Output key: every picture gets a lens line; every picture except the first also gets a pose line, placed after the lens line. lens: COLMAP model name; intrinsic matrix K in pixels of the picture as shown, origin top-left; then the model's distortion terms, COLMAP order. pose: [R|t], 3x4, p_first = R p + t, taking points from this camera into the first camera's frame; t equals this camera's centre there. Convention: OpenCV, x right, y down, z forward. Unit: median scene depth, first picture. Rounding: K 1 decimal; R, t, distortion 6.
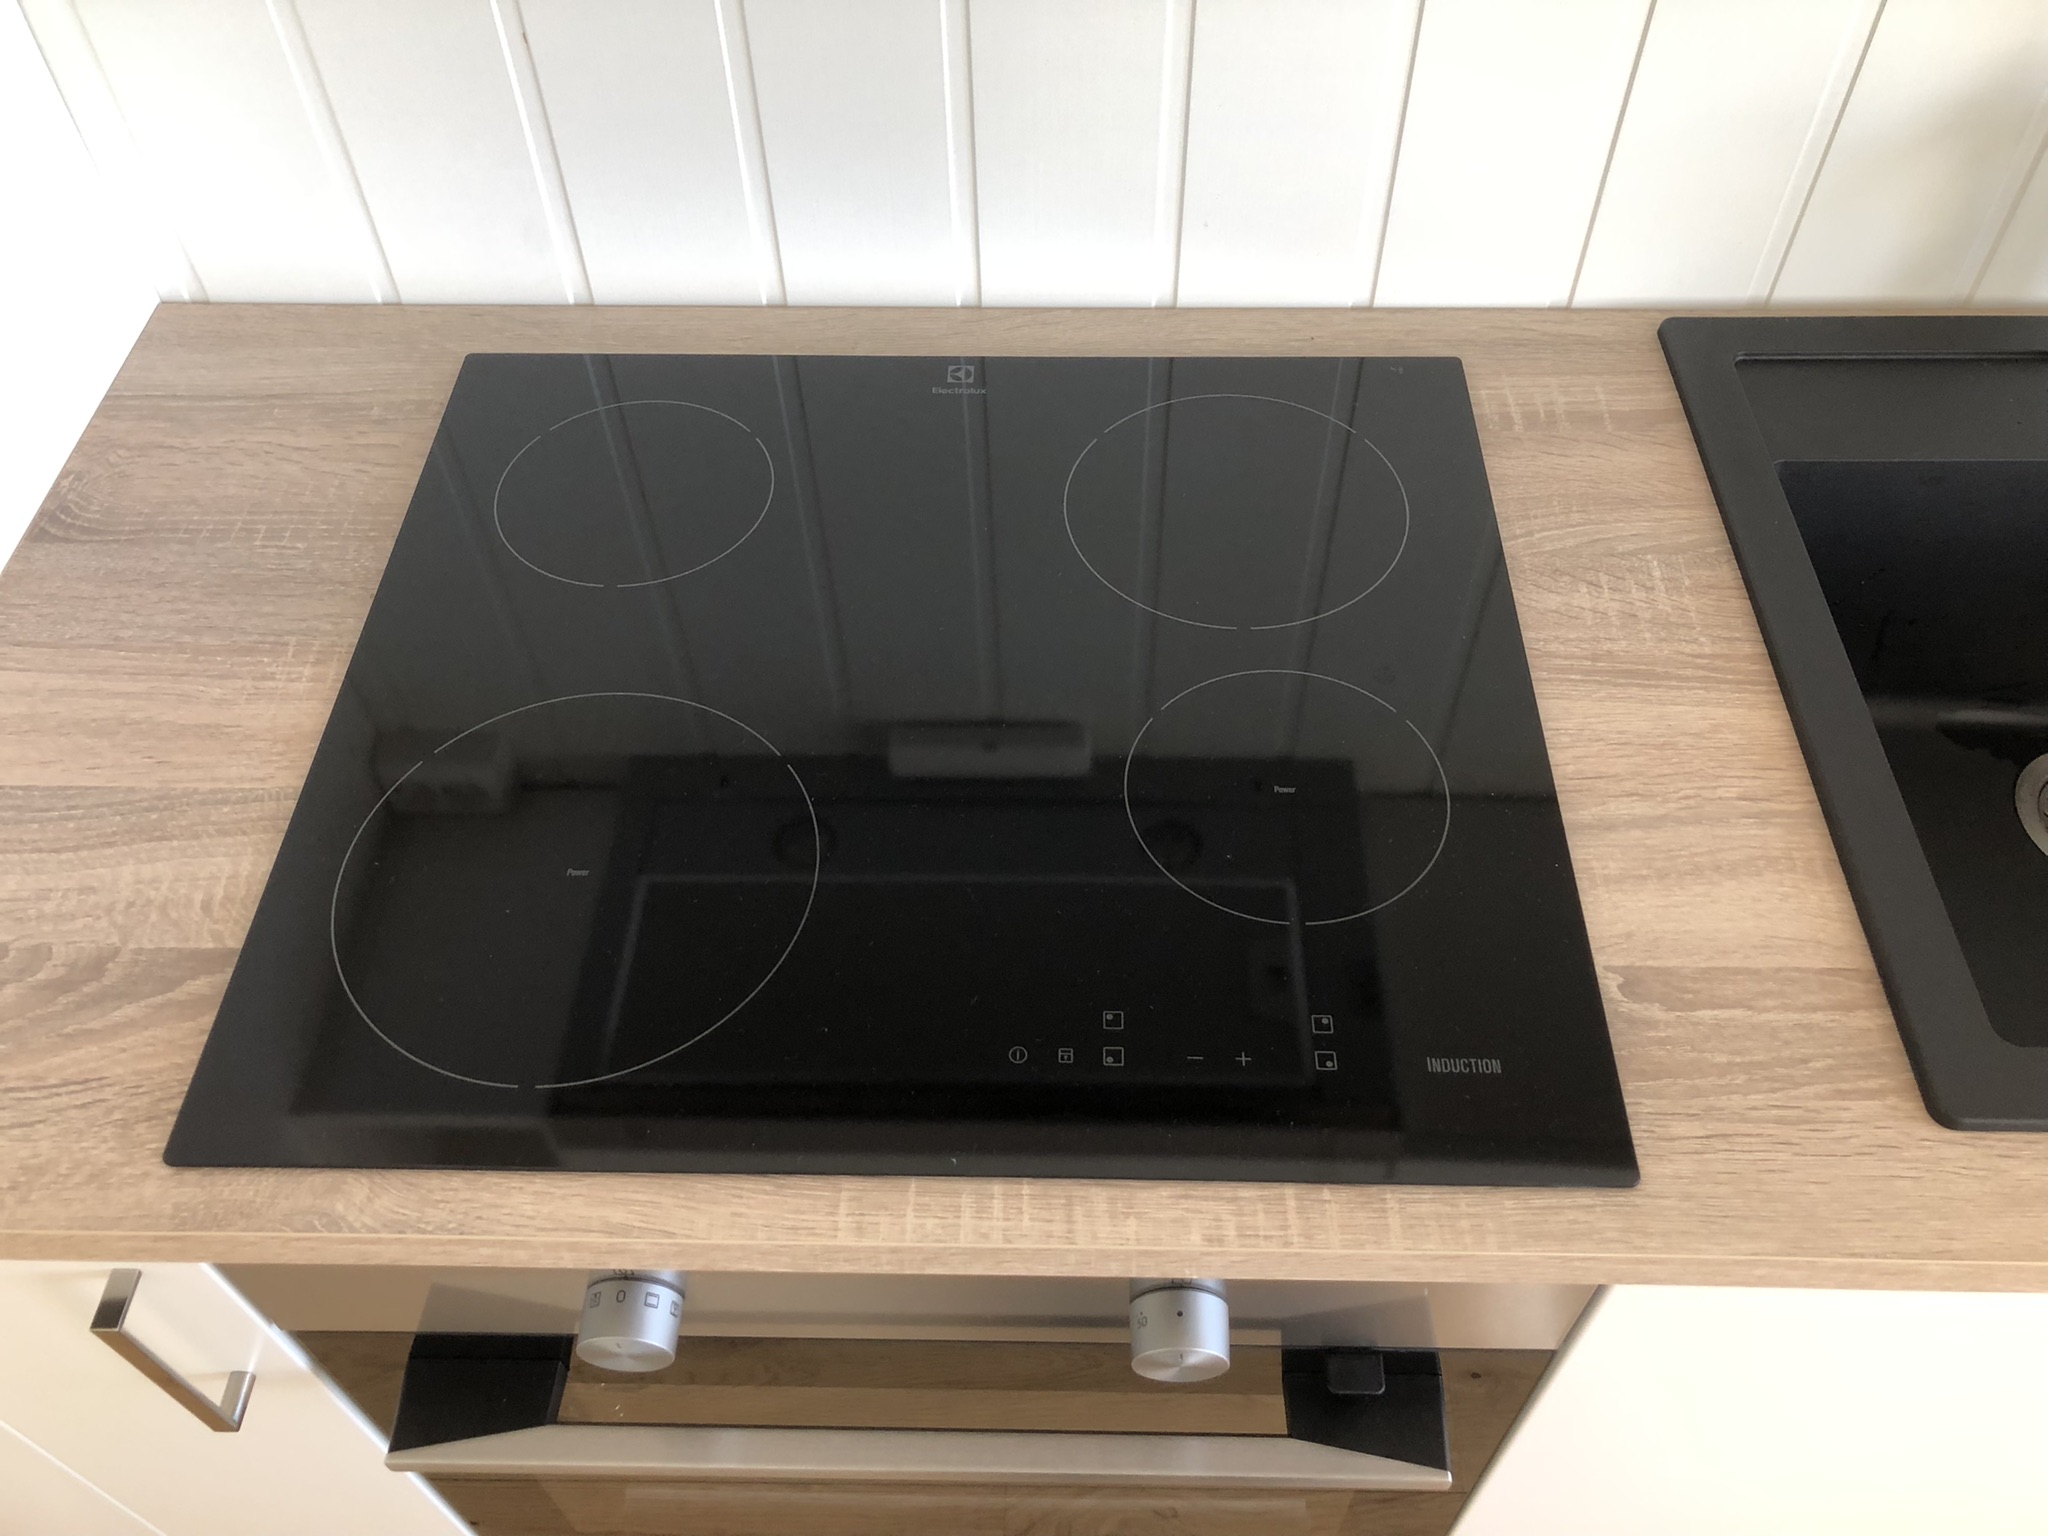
lens RADIAL K [[1680.5, 0, 1033.6], [0, 1680.5, 772.5], [0, 0, 1]] dist [0.056839, -0.077287]
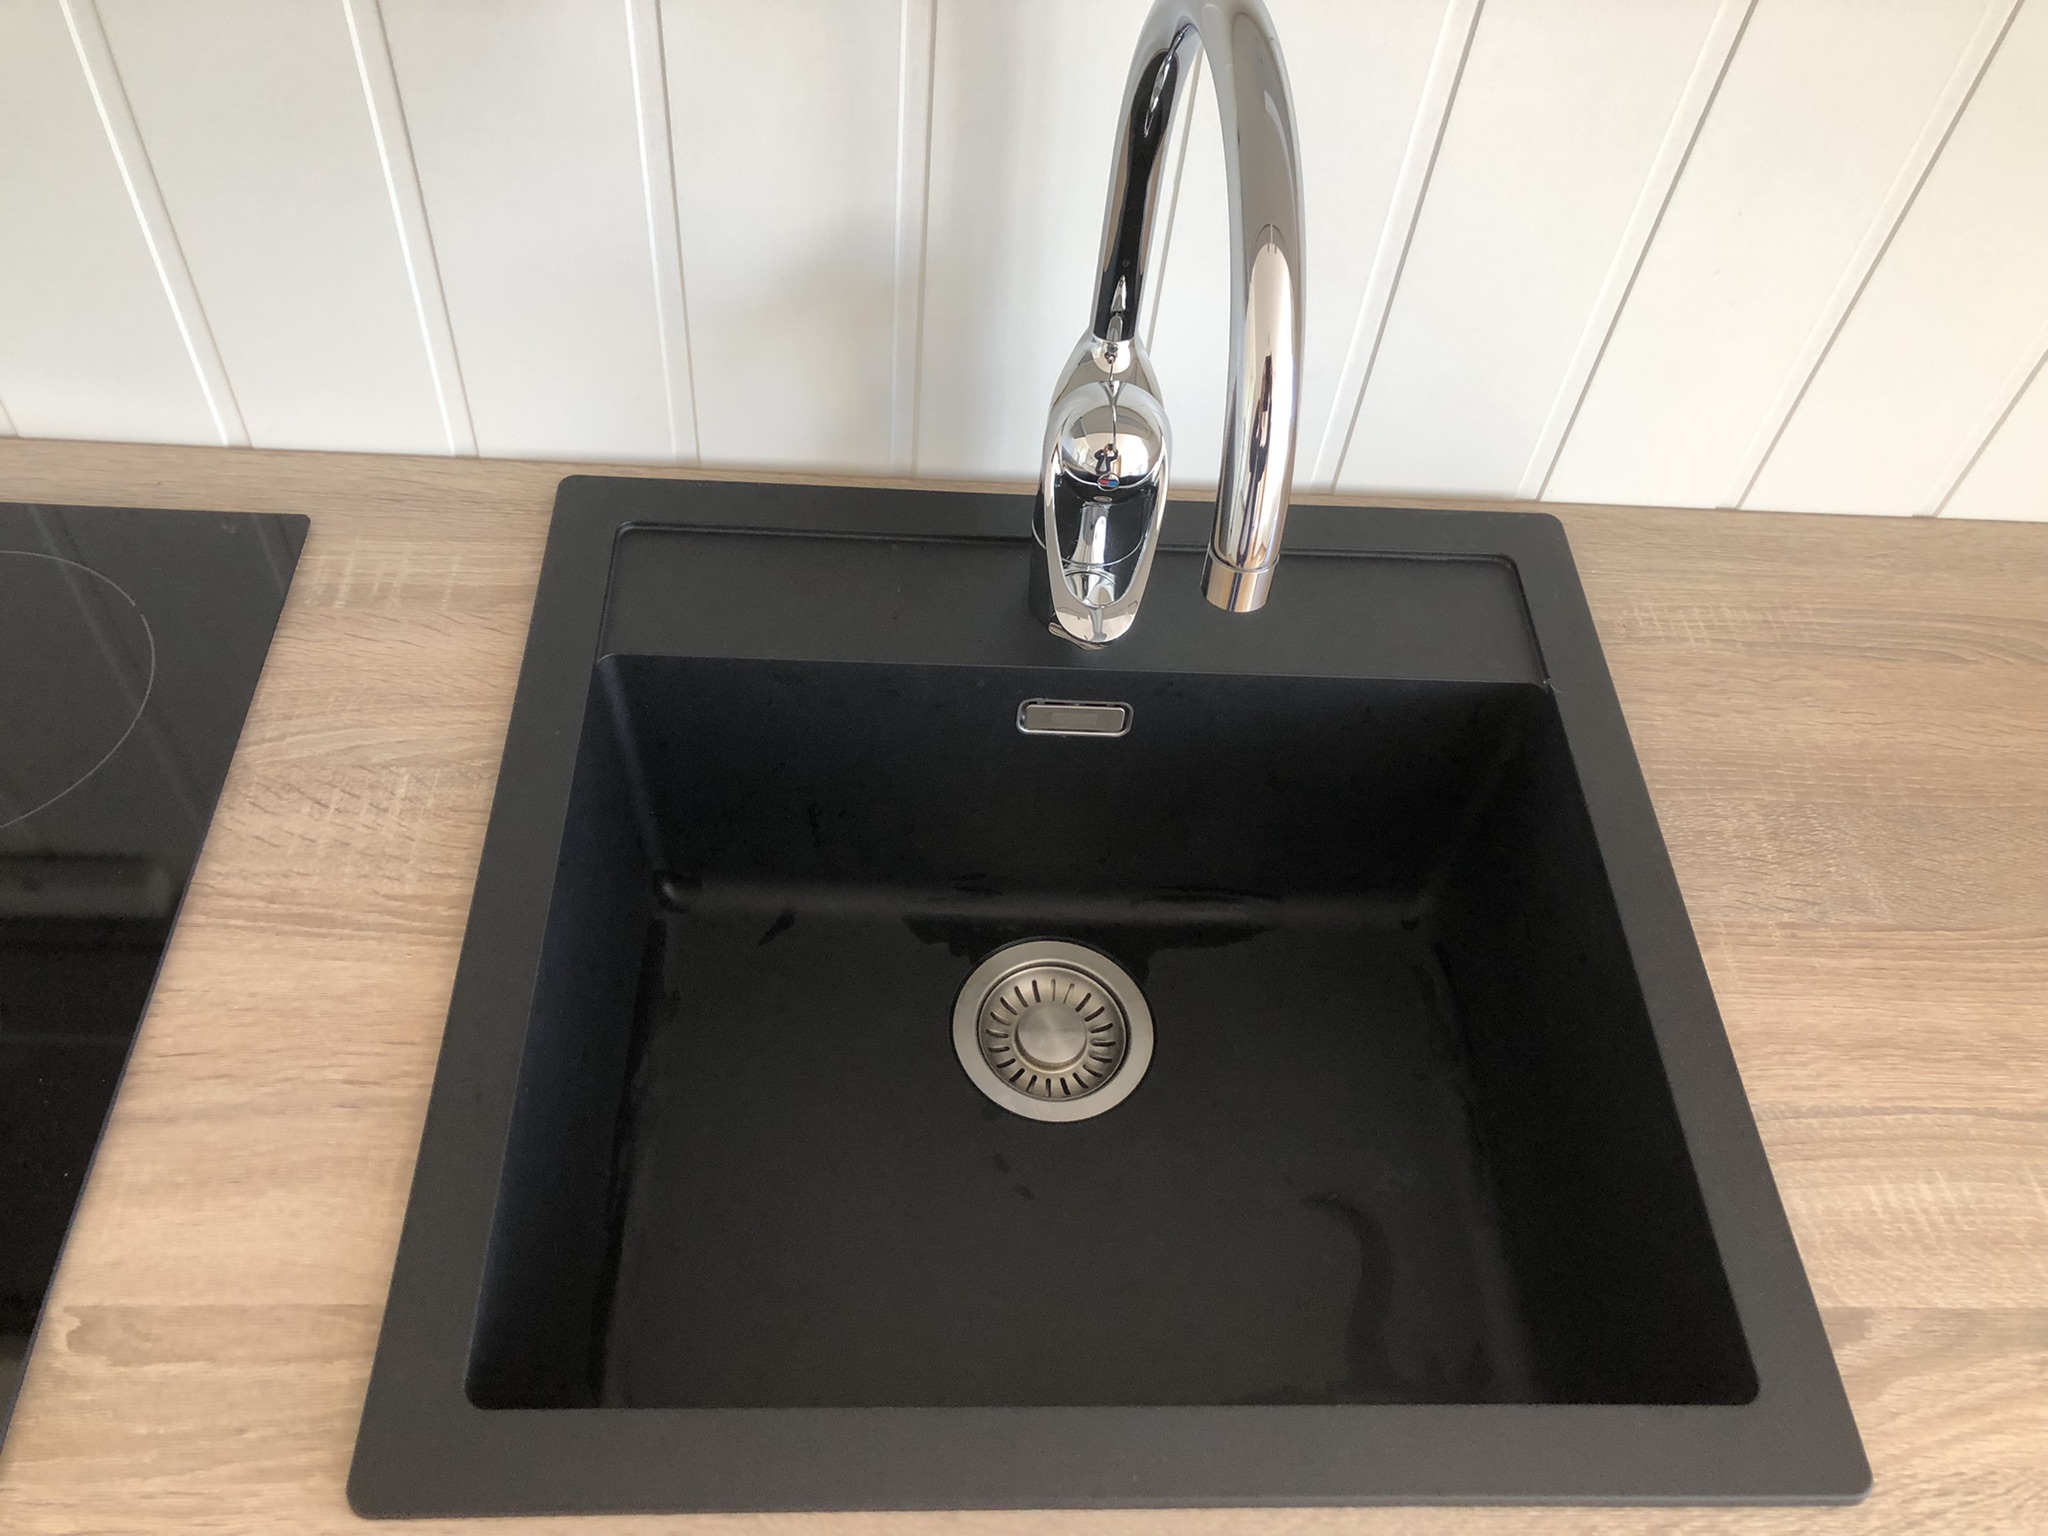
lens RADIAL K [[1680.5, 0, 1013.7], [0, 1680.5, 771.0], [0, 0, 1]] dist [0.056839, -0.077287]
pose [[0.995306, 0.017940, 0.095103, 0.669990], [-0.019421, 0.999704, 0.014661, -0.163627], [-0.094812, -0.016439, 0.995359, 0.096467]]
